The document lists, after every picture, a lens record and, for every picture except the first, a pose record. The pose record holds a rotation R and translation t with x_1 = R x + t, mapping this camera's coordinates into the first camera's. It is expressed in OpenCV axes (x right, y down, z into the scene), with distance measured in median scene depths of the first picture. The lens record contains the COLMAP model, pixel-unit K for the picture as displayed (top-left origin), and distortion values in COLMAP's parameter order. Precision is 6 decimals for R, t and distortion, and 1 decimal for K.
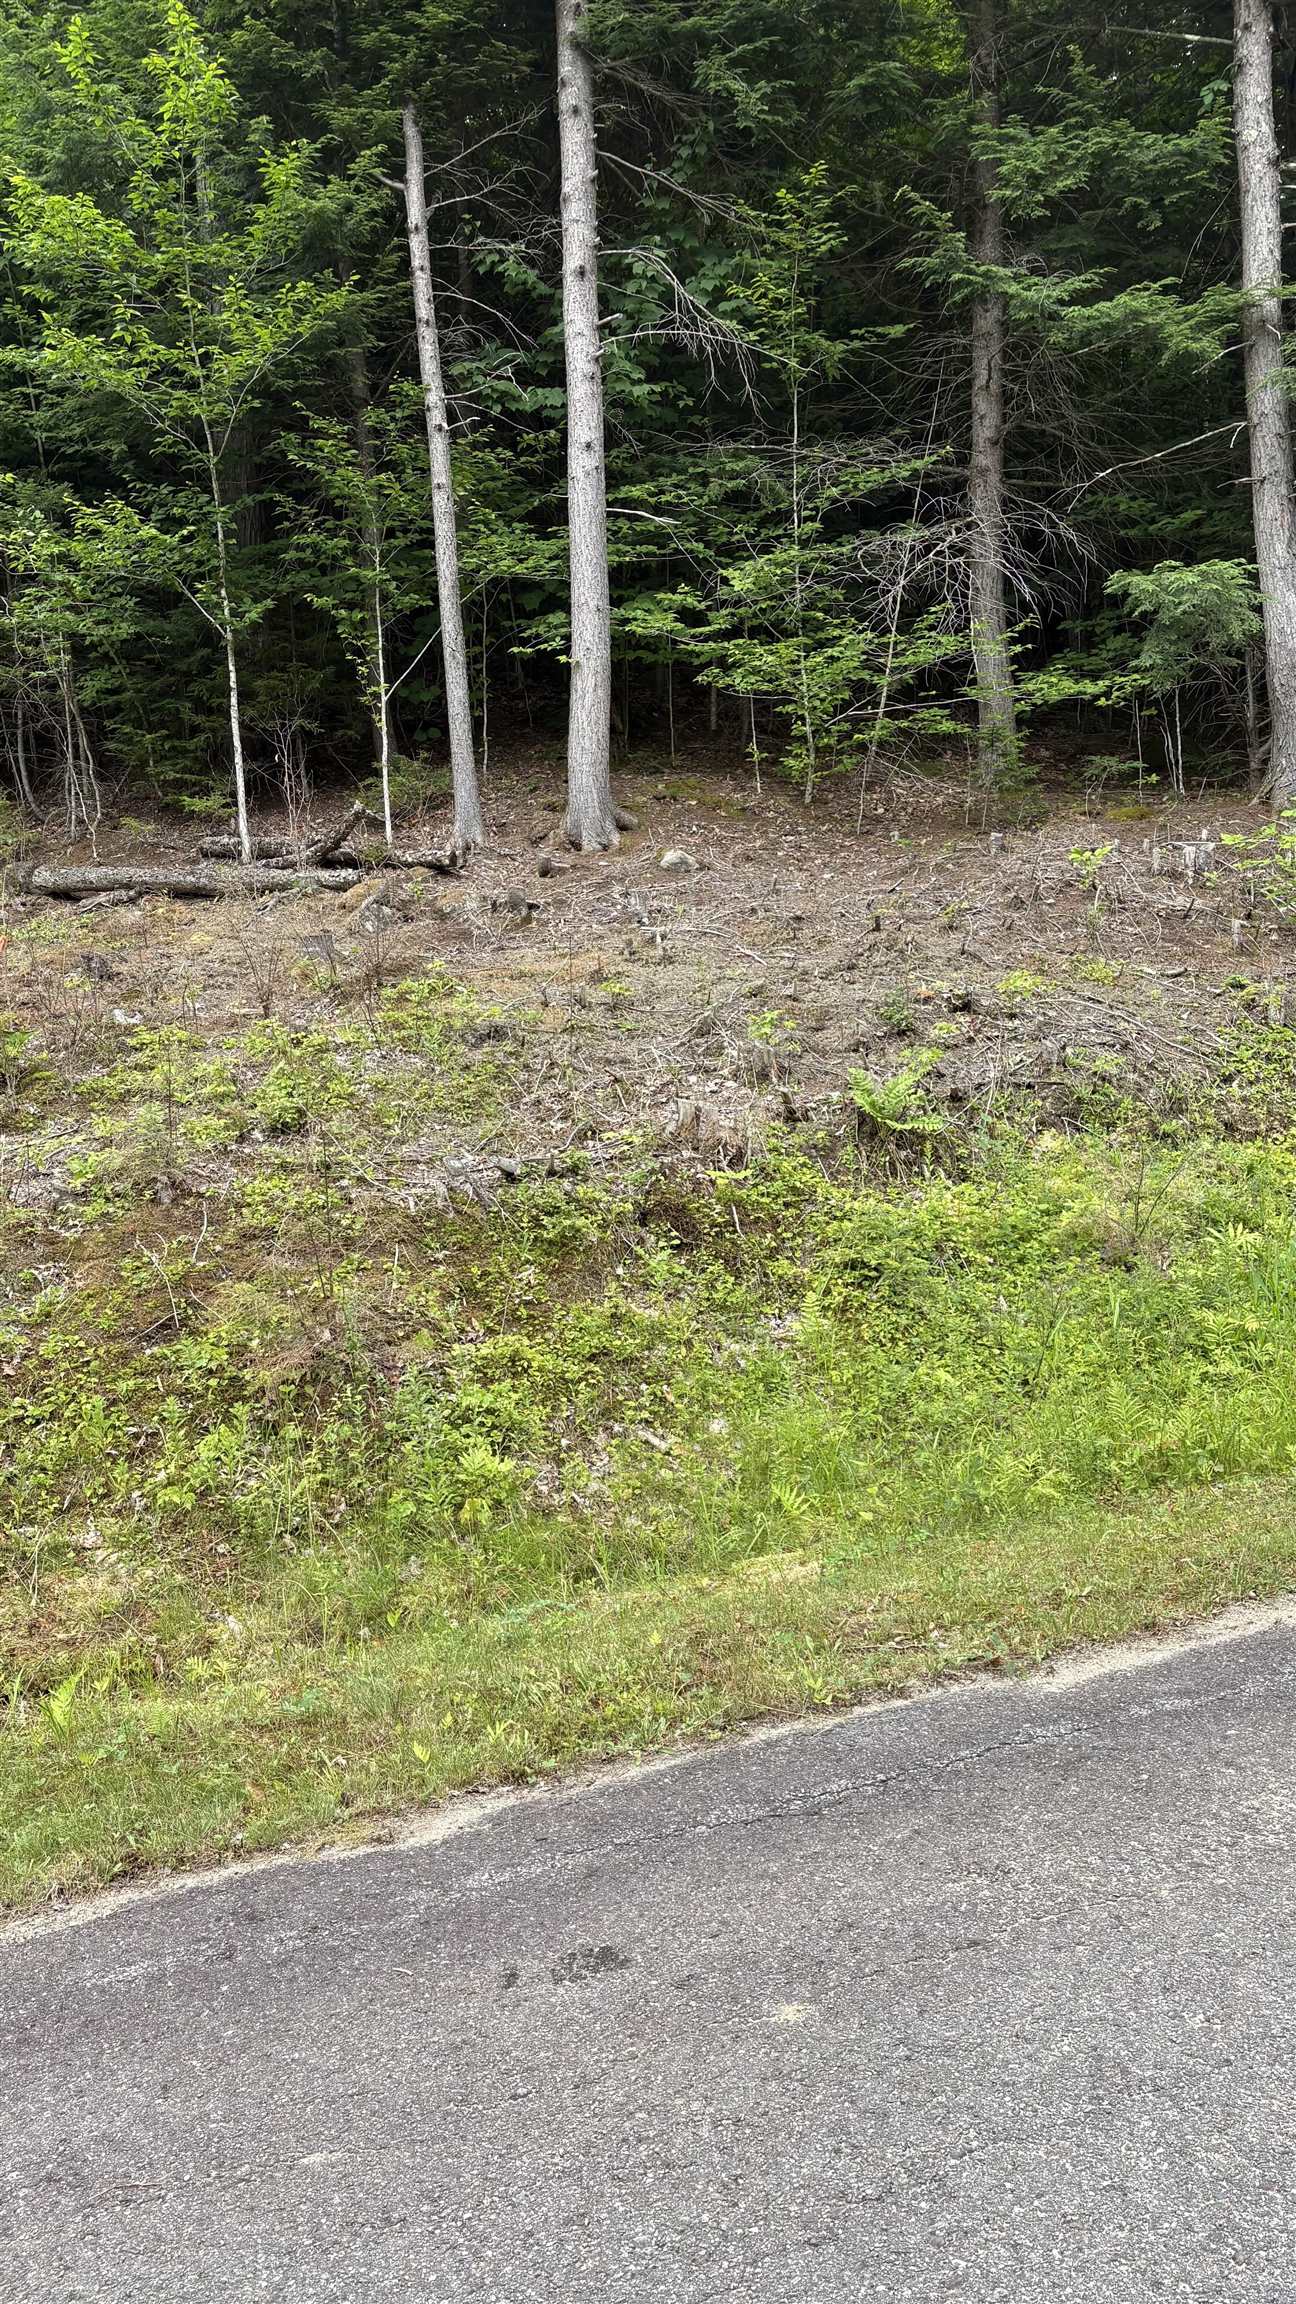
lens RADIAL K [[1683.2, 0, 648.0], [0, 1683.2, 1152.0], [0, 0, 1]] dist [-0.005562, -0.001883]
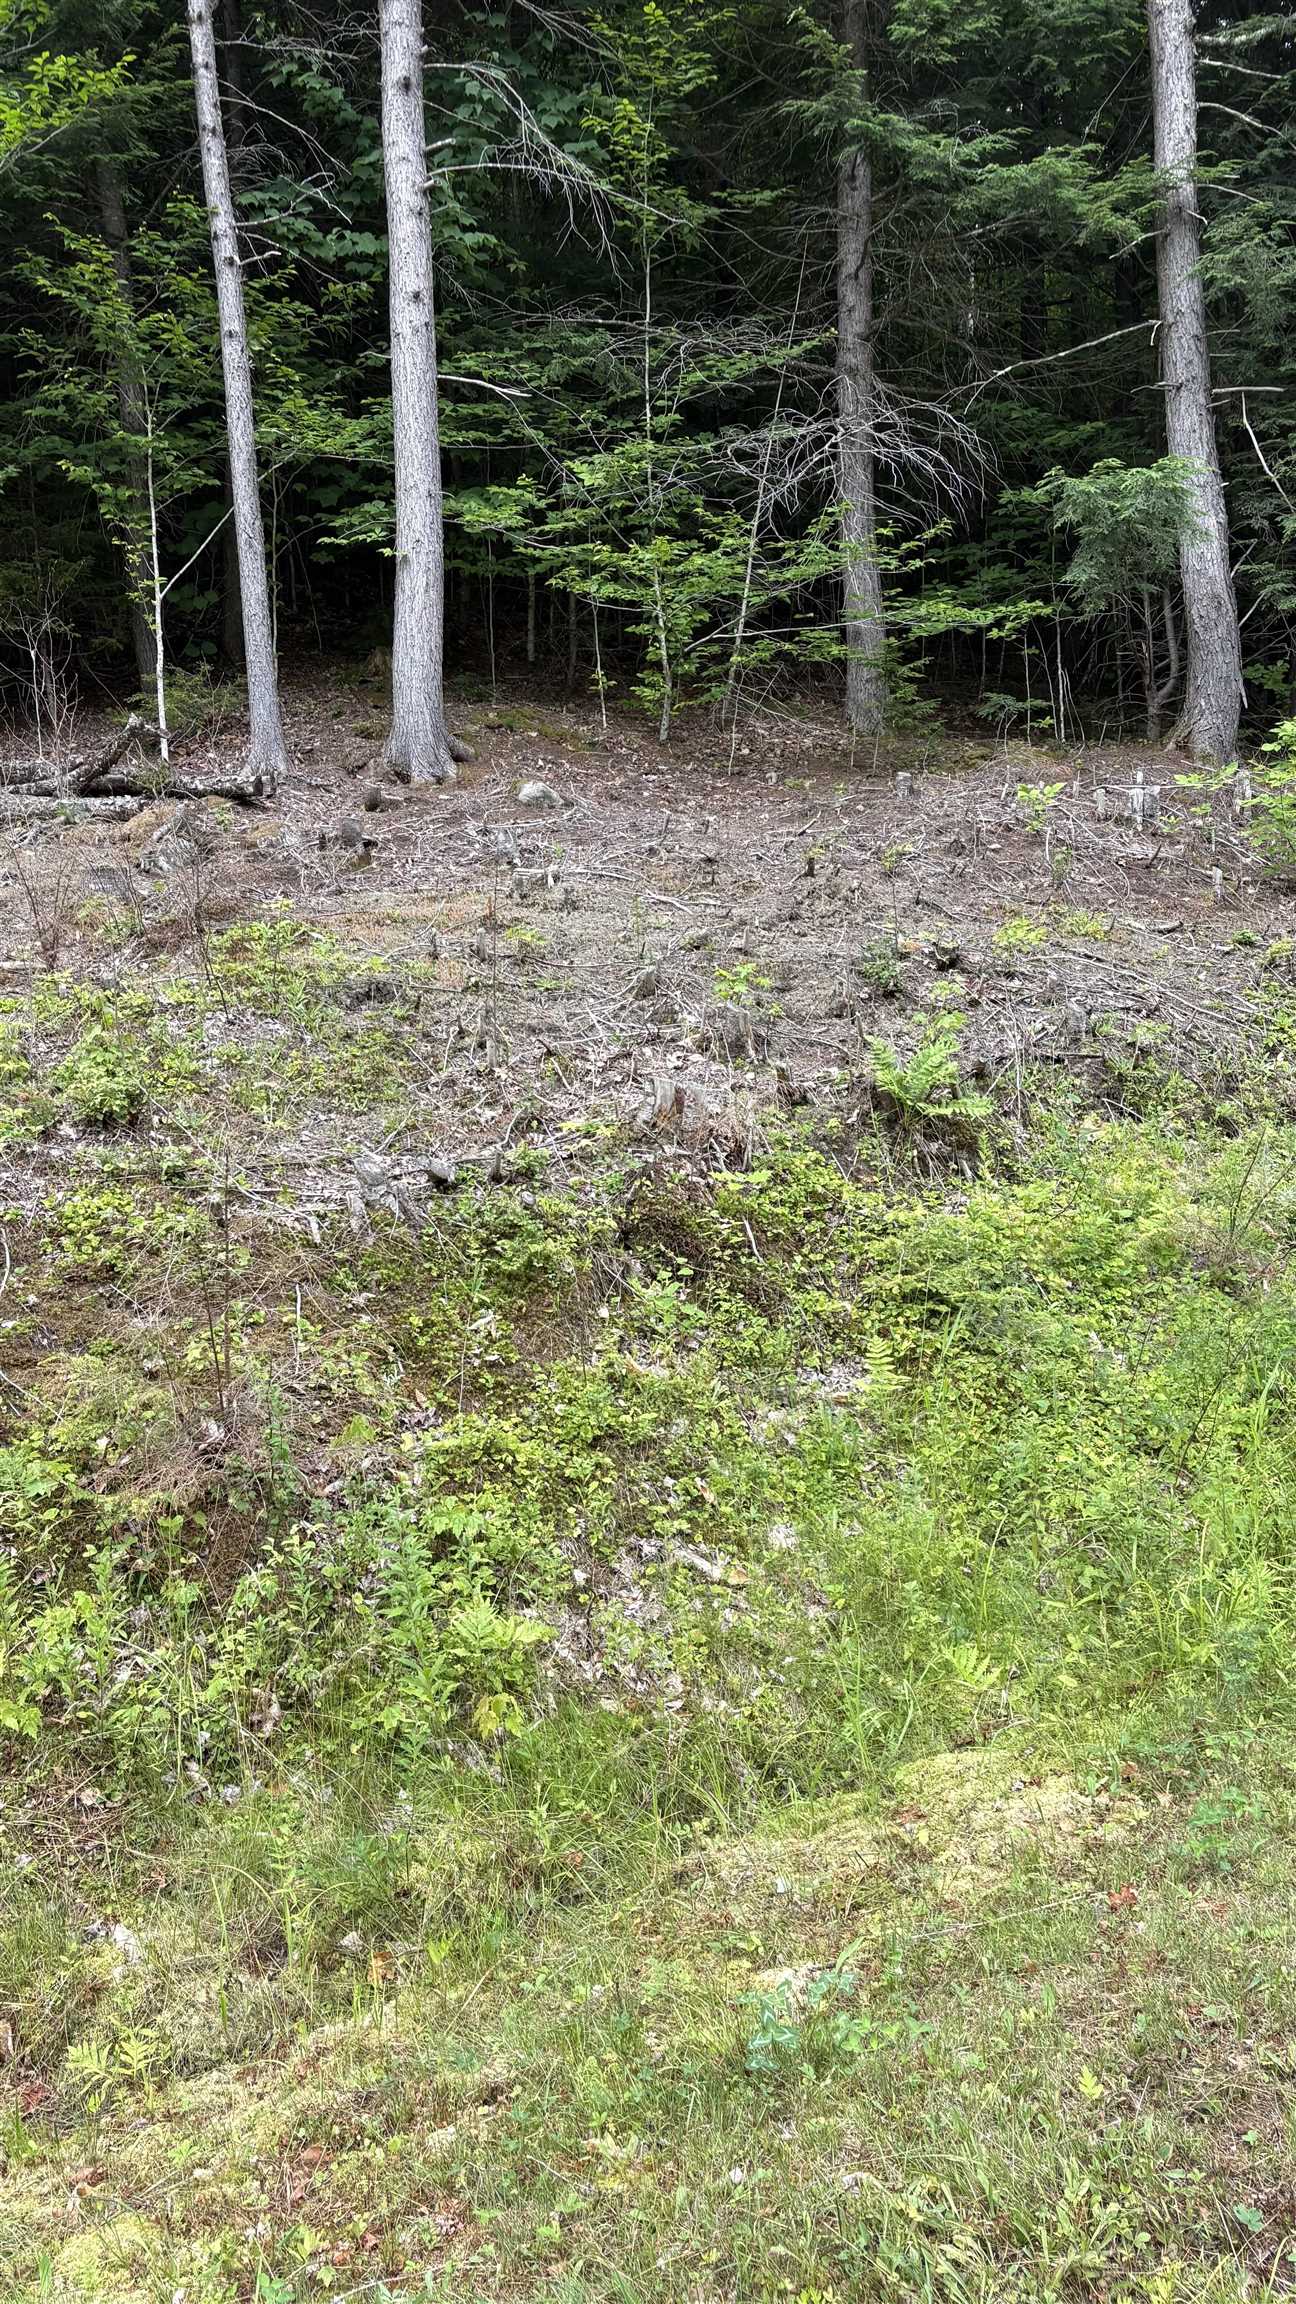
lens RADIAL K [[1683.2, 0, 648.0], [0, 1683.2, 1152.0], [0, 0, 1]] dist [-0.005562, -0.001883]
pose [[0.985520, -0.011148, 0.169195, -0.075590], [0.009780, 0.999912, 0.008914, -0.003190], [-0.169279, -0.007130, 0.985542, 0.176900]]
